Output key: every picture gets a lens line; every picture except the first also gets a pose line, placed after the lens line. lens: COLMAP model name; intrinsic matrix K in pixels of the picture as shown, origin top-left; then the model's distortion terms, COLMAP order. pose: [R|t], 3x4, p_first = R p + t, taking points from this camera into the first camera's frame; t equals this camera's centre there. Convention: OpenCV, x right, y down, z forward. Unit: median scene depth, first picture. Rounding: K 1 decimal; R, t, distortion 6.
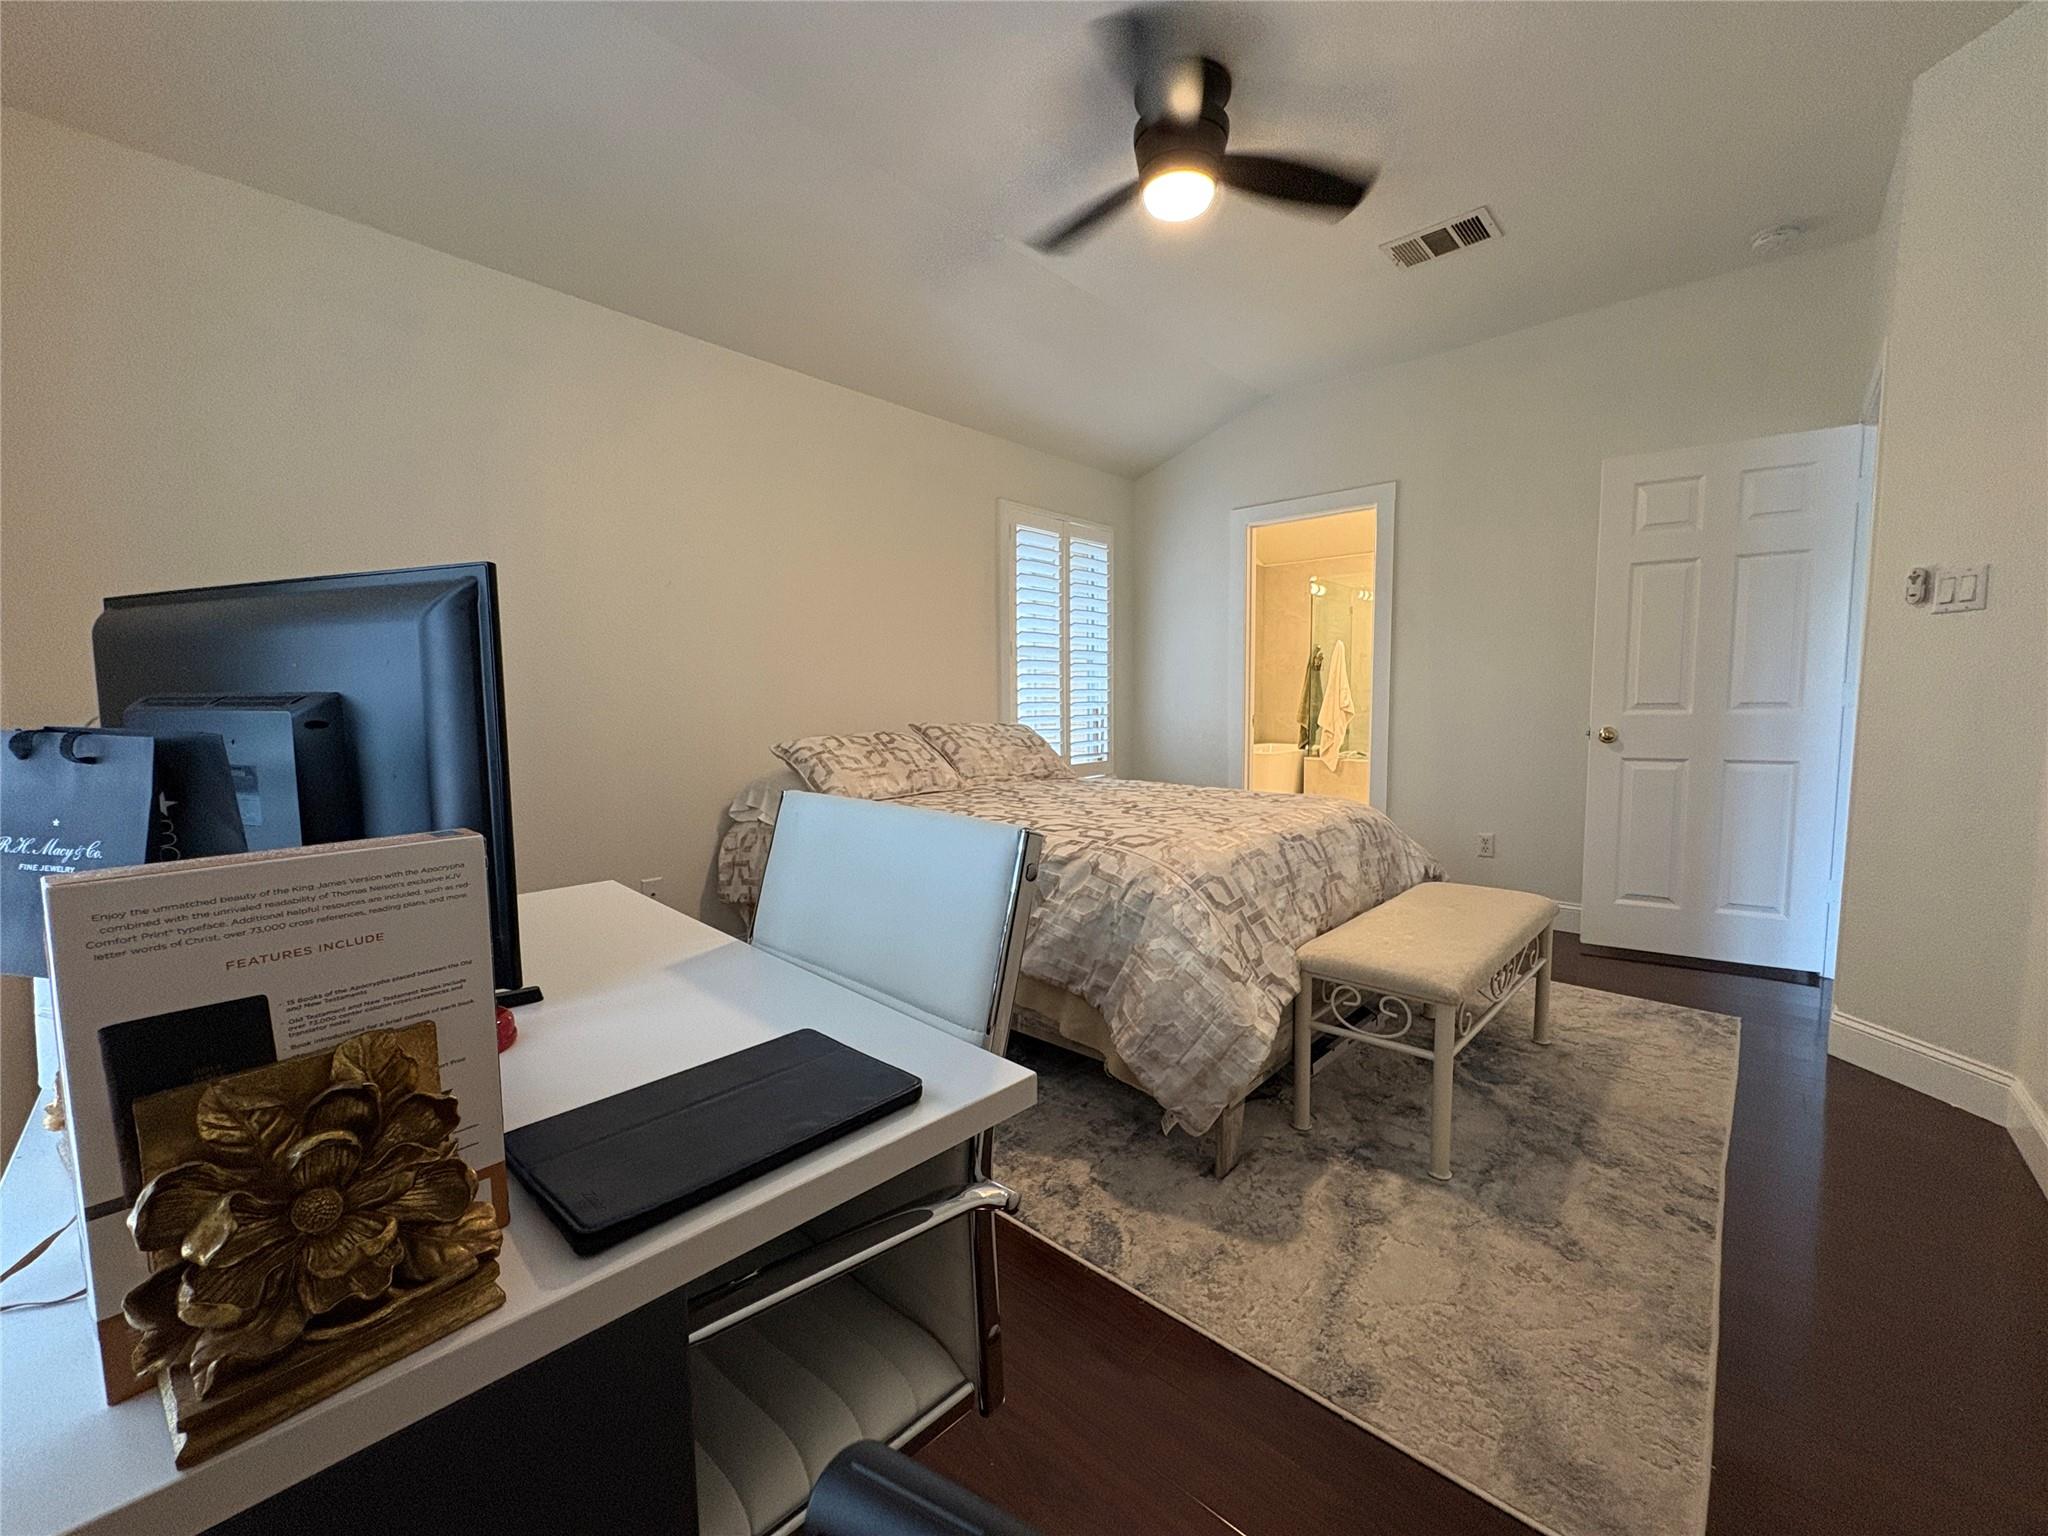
lens RADIAL K [[803.8, 0, 1025.5], [0, 803.8, 763.5], [0, 0, 1]] dist [-0.005124, -0.000238]
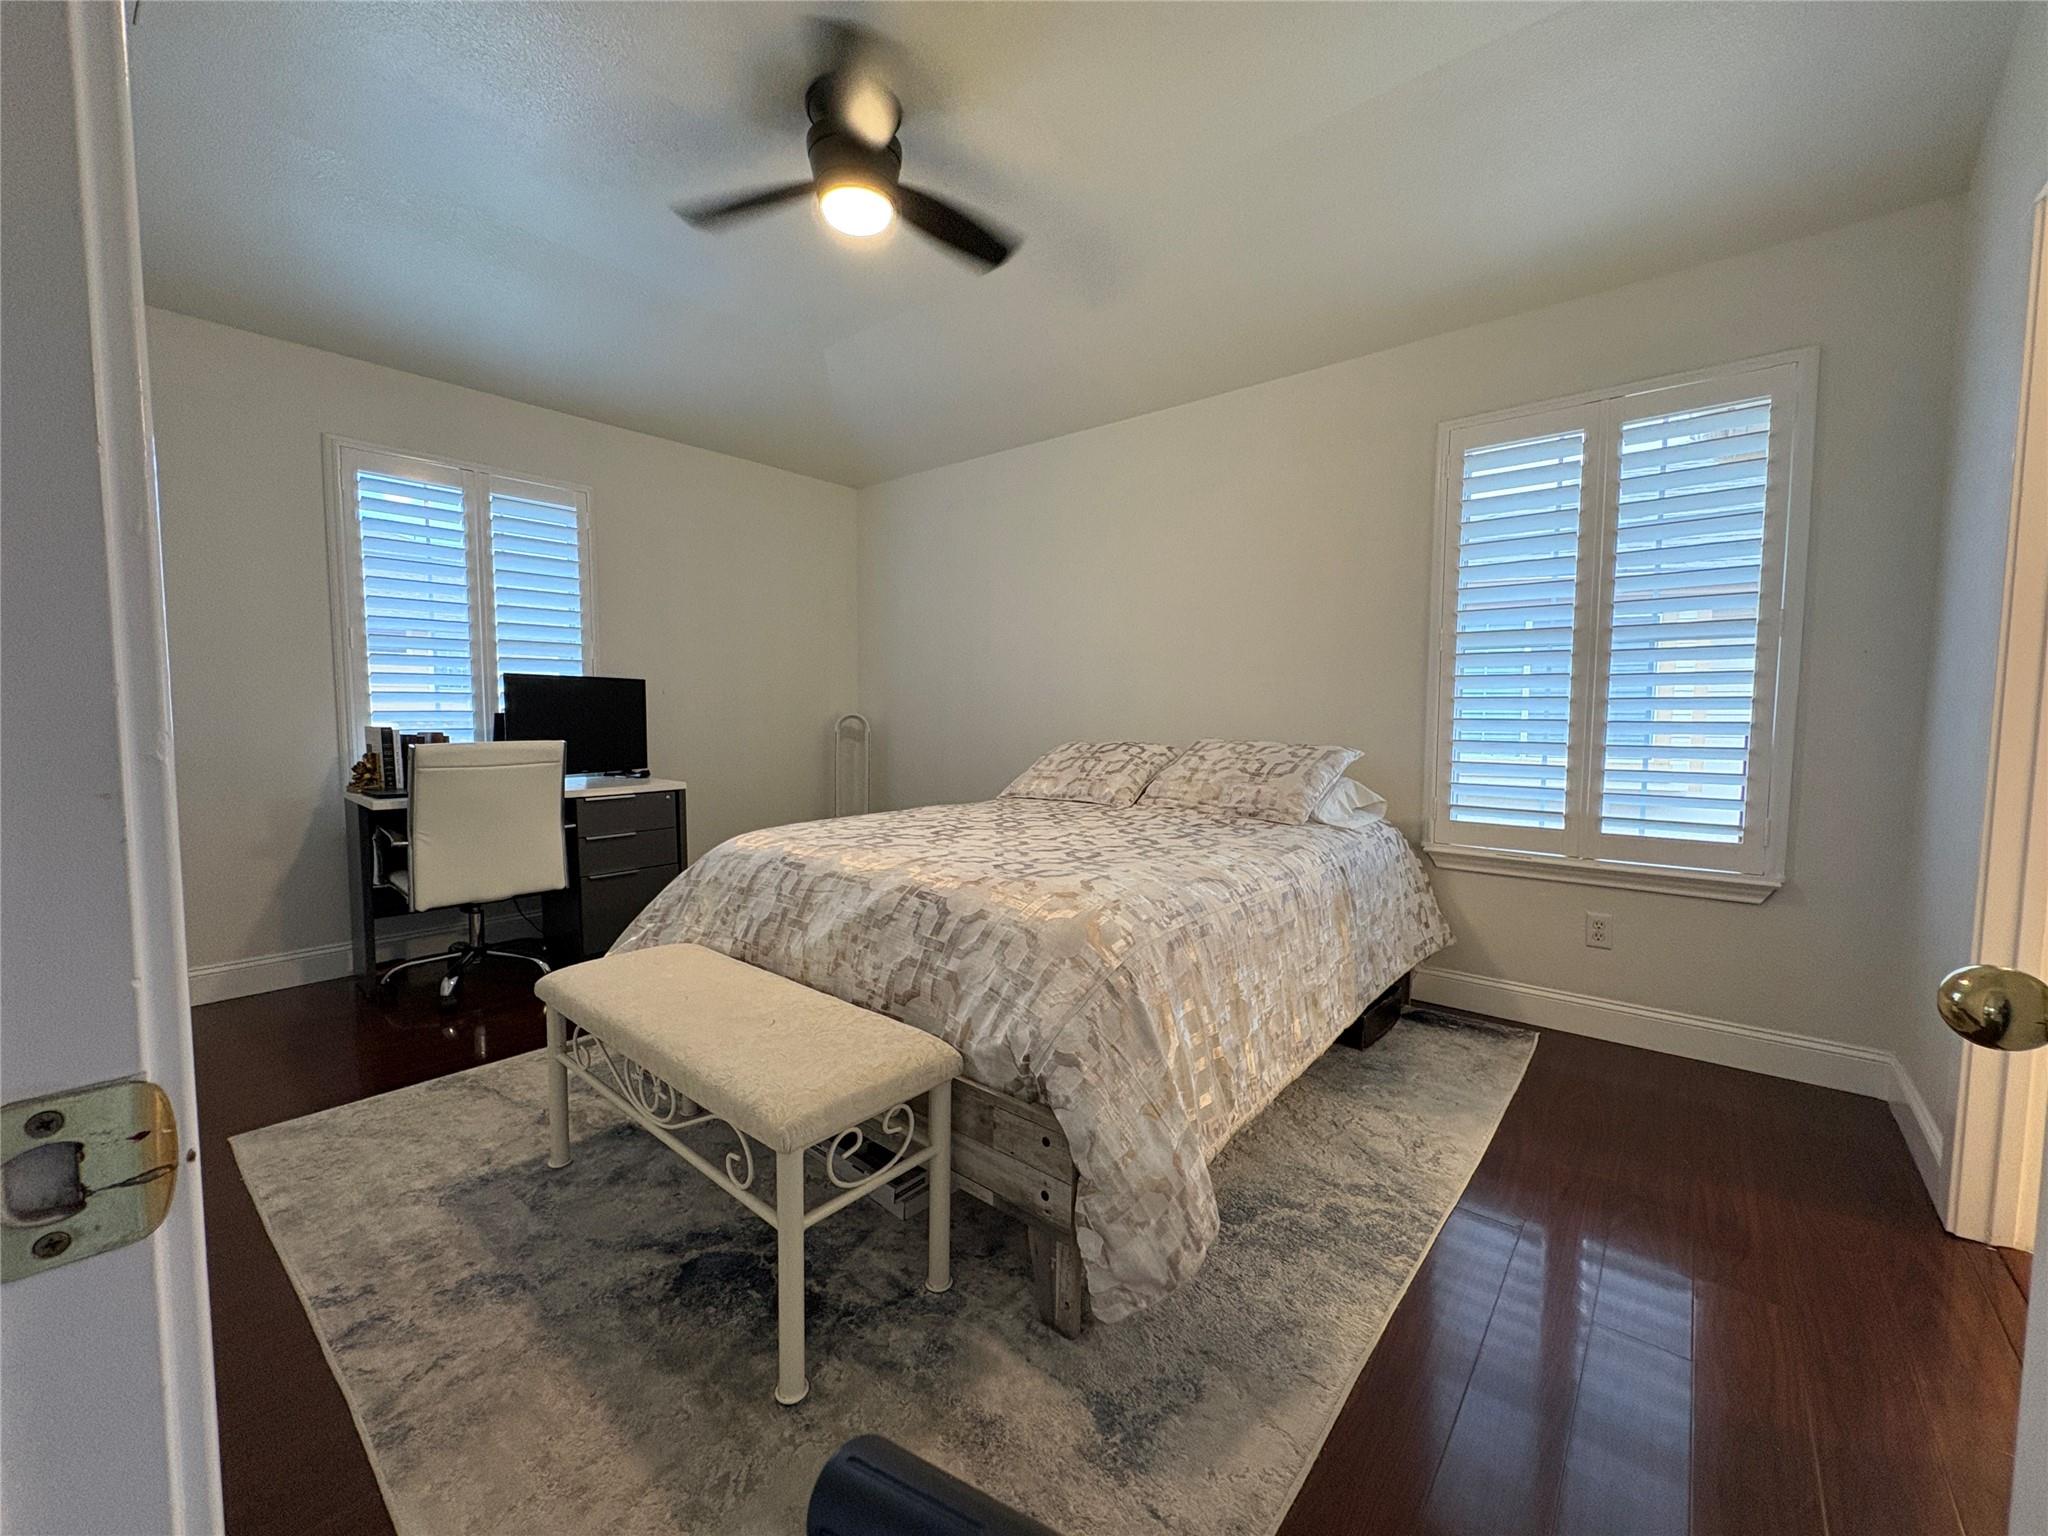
lens RADIAL K [[803.8, 0, 1024.9], [0, 803.8, 766.6], [0, 0, 1]] dist [-0.005124, -0.000238]
pose [[0.050458, 0.073422, -0.996024, 1.281086], [-0.087621, 0.993774, 0.068817, -0.103719], [0.994875, 0.083800, 0.056577, 1.238877]]
